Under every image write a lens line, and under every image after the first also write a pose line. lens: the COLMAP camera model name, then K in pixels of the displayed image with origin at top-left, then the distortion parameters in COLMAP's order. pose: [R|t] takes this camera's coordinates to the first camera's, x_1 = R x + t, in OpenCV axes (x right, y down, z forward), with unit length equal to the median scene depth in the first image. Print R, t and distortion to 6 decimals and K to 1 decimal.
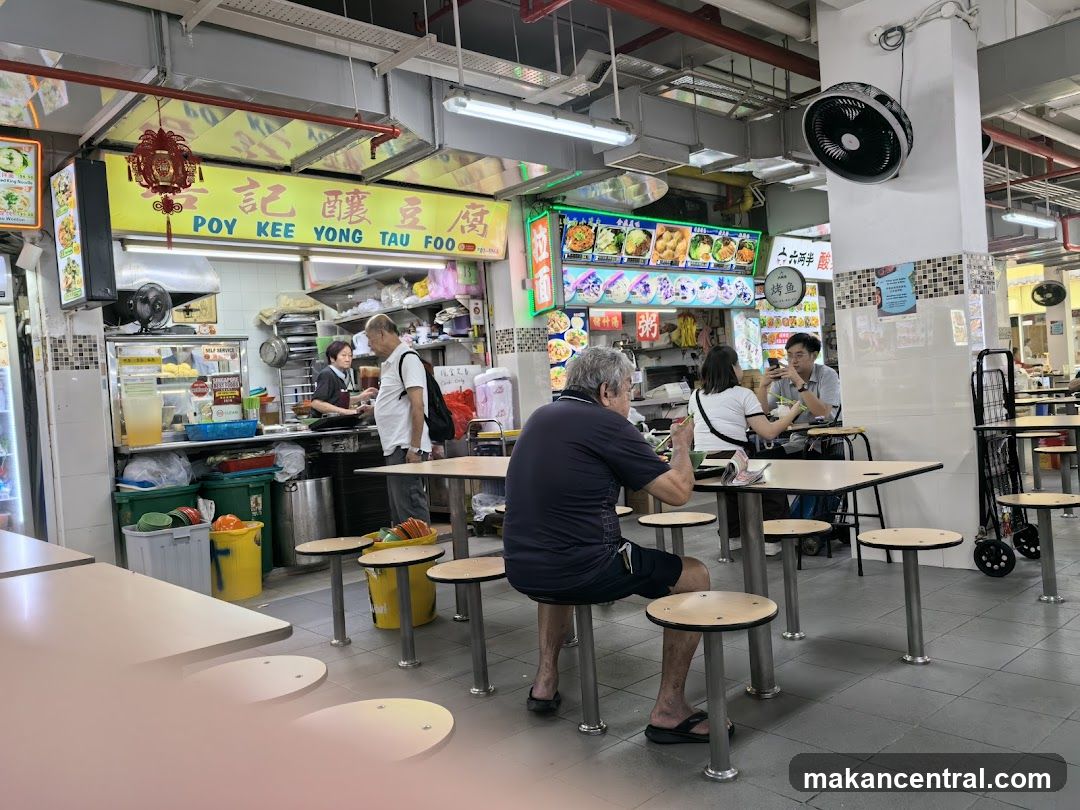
lens RADIAL K [[875.5, 0, 540.0], [0, 875.5, 405.0], [0, 0, 1]] dist [0.008291, -0.005136]
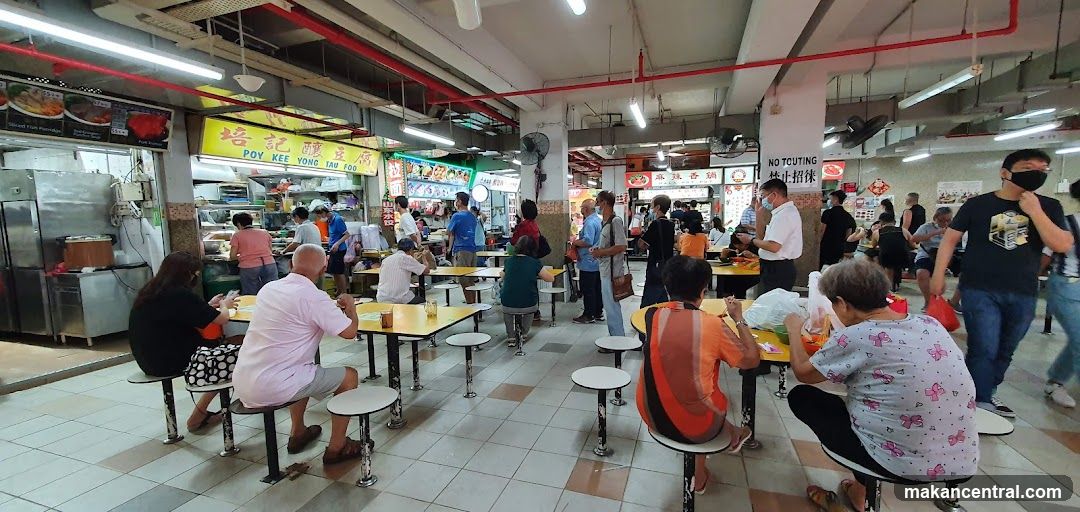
lens RADIAL K [[435.6, 0, 540.0], [0, 435.6, 256.0], [0, 0, 1]] dist [-0.000848, -0.000071]
pose [[0.878705, 0.006703, 0.477318, -0.241079], [-0.030675, 0.998628, 0.042446, -0.024768], [-0.476379, -0.051939, 0.877705, -0.235432]]
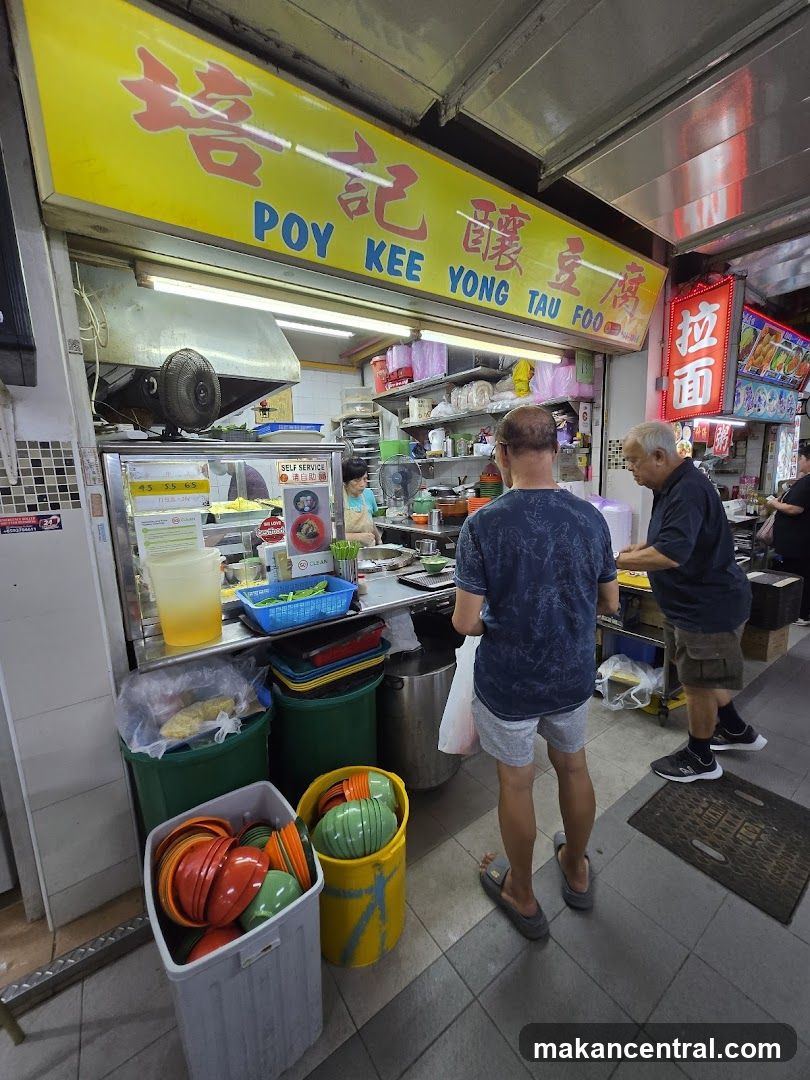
lens RADIAL K [[431.1, 0, 400.9], [0, 431.1, 545.2], [0, 0, 1]] dist [0.001162, -0.000081]
pose [[0.993496, 0.052583, -0.101003, -0.247815], [-0.034749, 0.984688, 0.170830, -0.059950], [0.108439, -0.166209, 0.980110, 0.658737]]
